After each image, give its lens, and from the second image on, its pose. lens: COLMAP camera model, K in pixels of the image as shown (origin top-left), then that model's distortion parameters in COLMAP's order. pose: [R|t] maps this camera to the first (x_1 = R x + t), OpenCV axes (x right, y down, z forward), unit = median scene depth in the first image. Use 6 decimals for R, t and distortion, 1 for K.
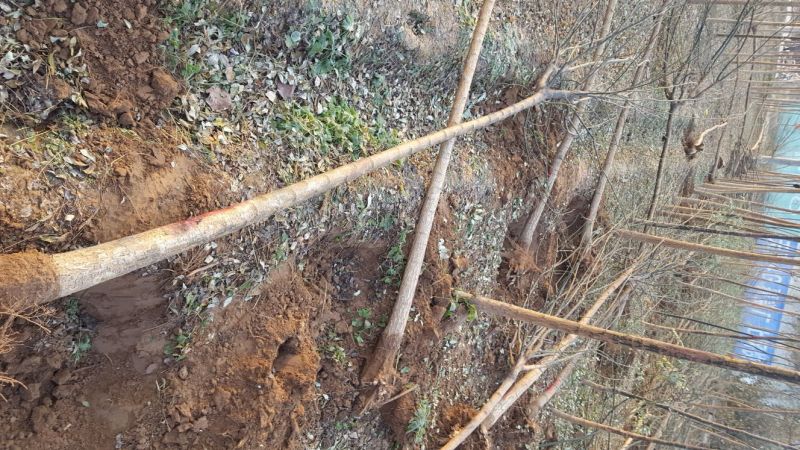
lens RADIAL K [[540.3, 0, 398.8], [0, 540.3, 223.5], [0, 0, 1]] dist [0.127874, -0.174522]
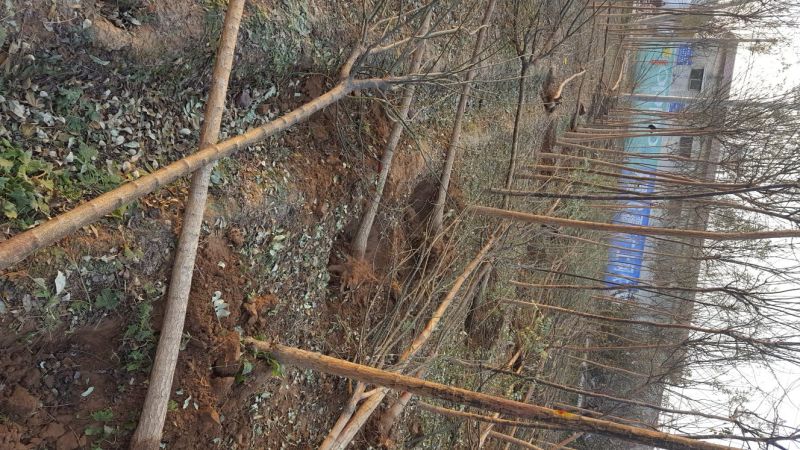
lens RADIAL K [[540.3, 0, 398.8], [0, 540.3, 223.5], [0, 0, 1]] dist [0.127874, -0.174522]
pose [[0.979689, -0.093436, 0.177424, 0.178964], [0.075901, 0.991763, 0.103180, -0.112969], [-0.185604, -0.087618, 0.978711, 0.177020]]
